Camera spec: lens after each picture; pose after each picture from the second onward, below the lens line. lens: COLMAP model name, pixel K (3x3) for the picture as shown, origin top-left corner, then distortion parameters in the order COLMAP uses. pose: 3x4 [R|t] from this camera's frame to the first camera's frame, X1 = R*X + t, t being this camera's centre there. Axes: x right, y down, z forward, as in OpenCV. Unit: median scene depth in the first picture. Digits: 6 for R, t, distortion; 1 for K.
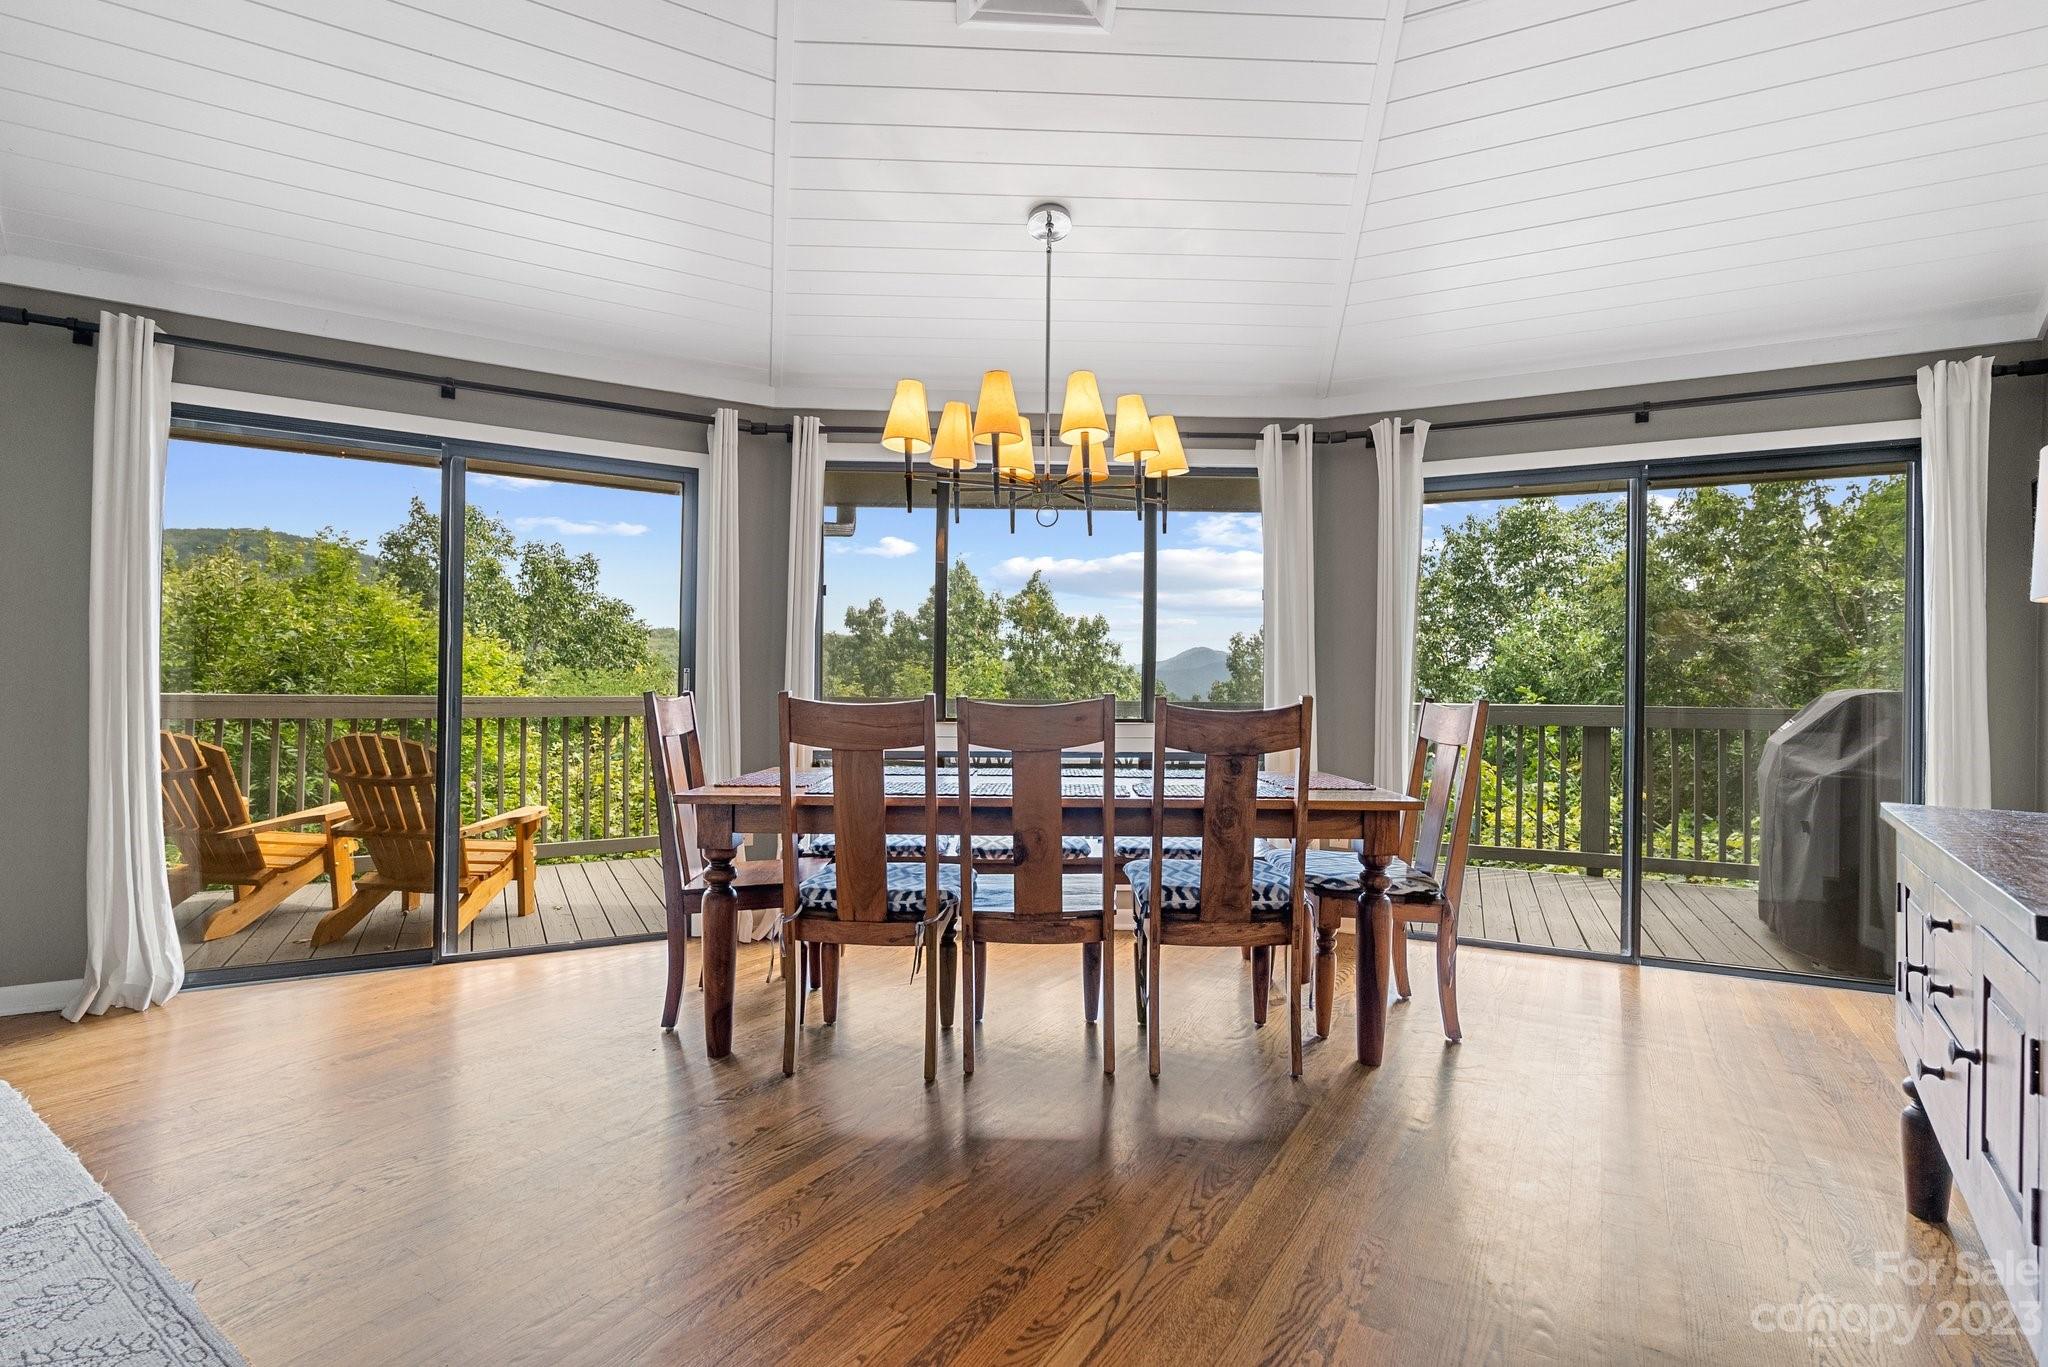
lens RADIAL K [[948.0, 0, 990.4], [0, 948.0, 679.5], [0, 0, 1]] dist [-0.002720, 0.000181]
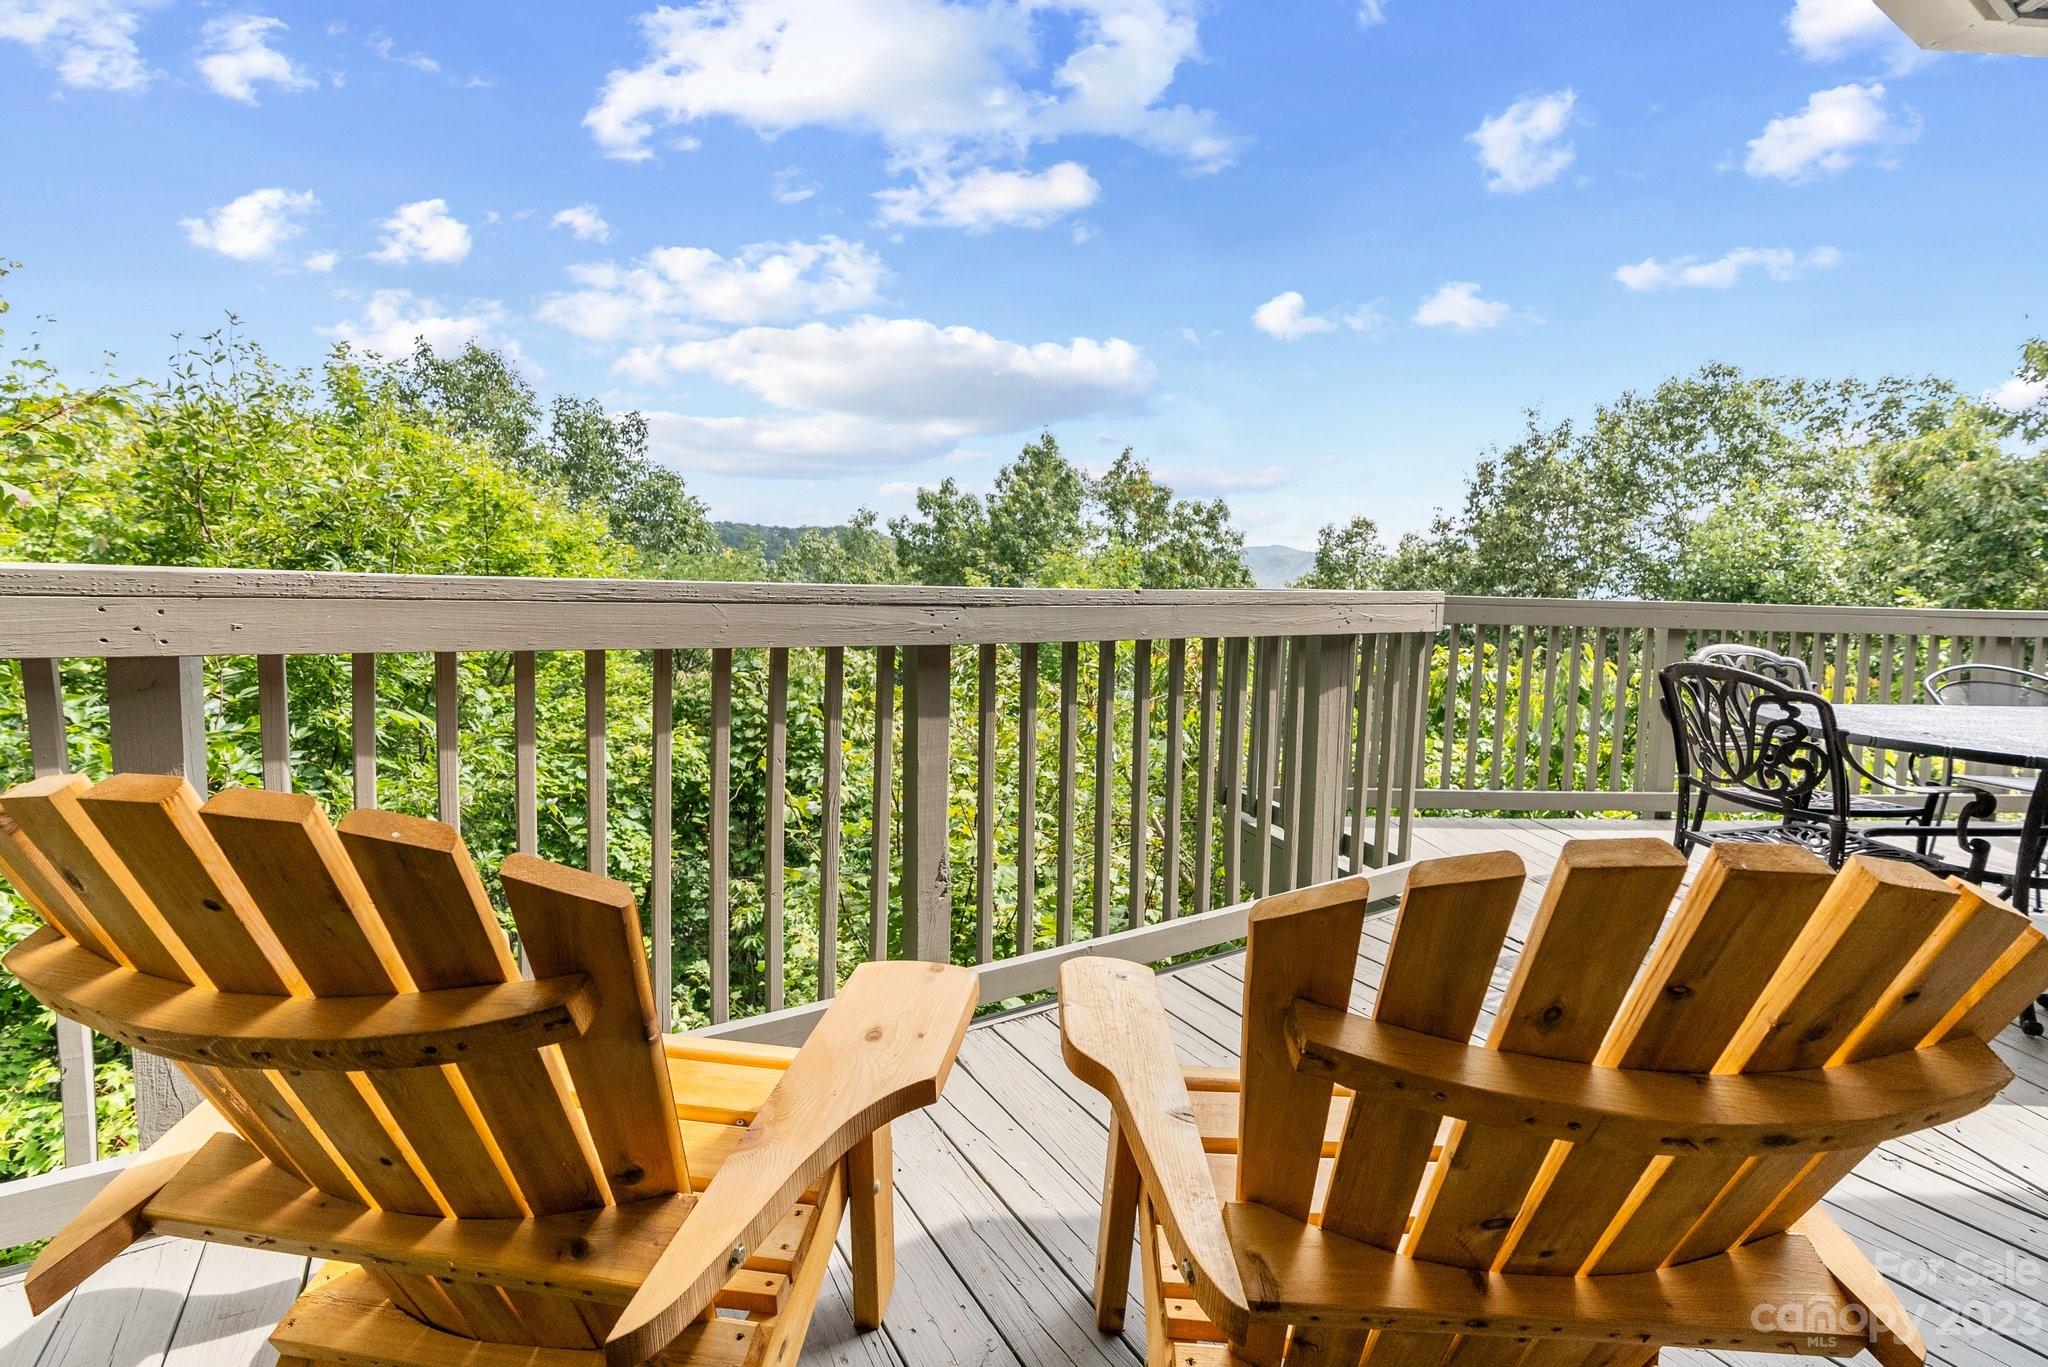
lens RADIAL K [[948.0, 0, 990.4], [0, 948.0, 679.5], [0, 0, 1]] dist [-0.002720, 0.000181]
pose [[0.999642, 0.009023, 0.025186, -0.135490], [-0.011797, 0.993605, 0.112290, 0.002069], [-0.024012, -0.112547, 0.993356, 0.149902]]
